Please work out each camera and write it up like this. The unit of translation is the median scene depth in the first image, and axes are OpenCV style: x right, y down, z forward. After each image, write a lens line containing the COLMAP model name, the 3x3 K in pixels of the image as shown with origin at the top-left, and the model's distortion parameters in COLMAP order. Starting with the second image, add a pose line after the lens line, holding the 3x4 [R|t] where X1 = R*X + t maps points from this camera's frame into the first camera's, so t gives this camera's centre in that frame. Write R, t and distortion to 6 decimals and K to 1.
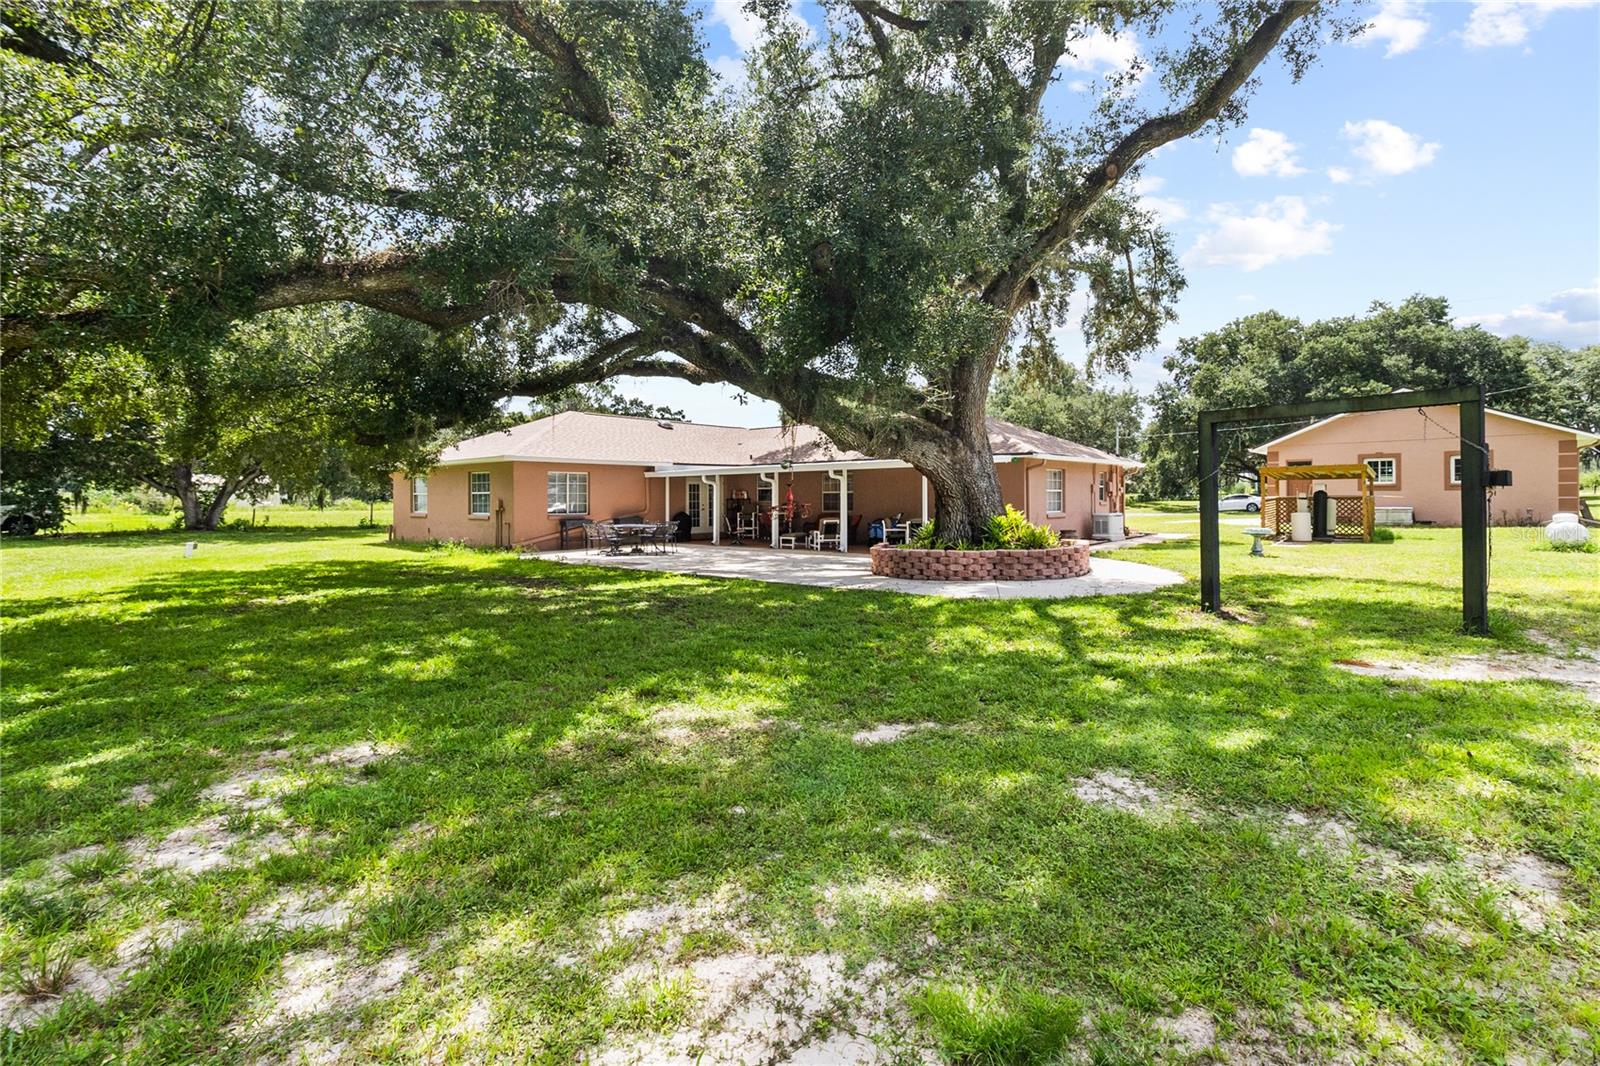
lens RADIAL K [[754.9, 0, 796.0], [0, 754.9, 528.1], [0, 0, 1]] dist [0.002023, 0.001504]
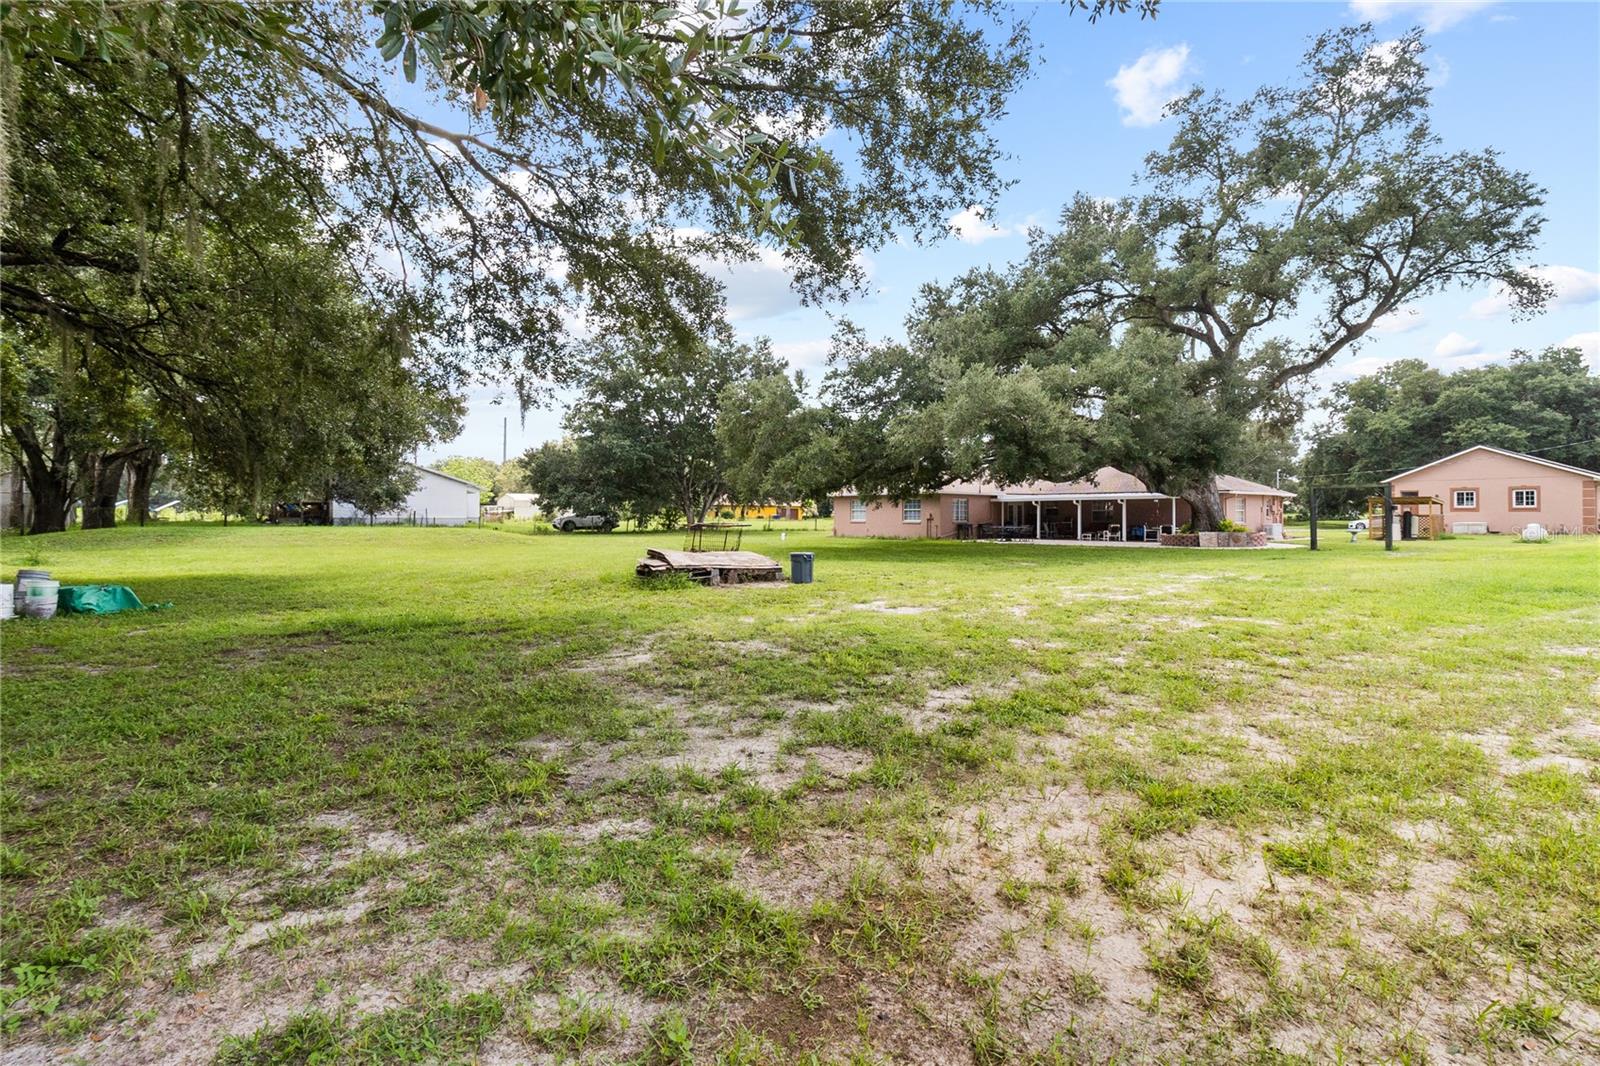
lens RADIAL K [[754.9, 0, 804.4], [0, 754.9, 530.6], [0, 0, 1]] dist [0.002023, 0.001504]
pose [[0.988184, 0.011603, -0.152831, -0.155019], [-0.014570, 0.999726, -0.018307, 0.017875], [0.152576, 0.020318, 0.988083, -0.355972]]
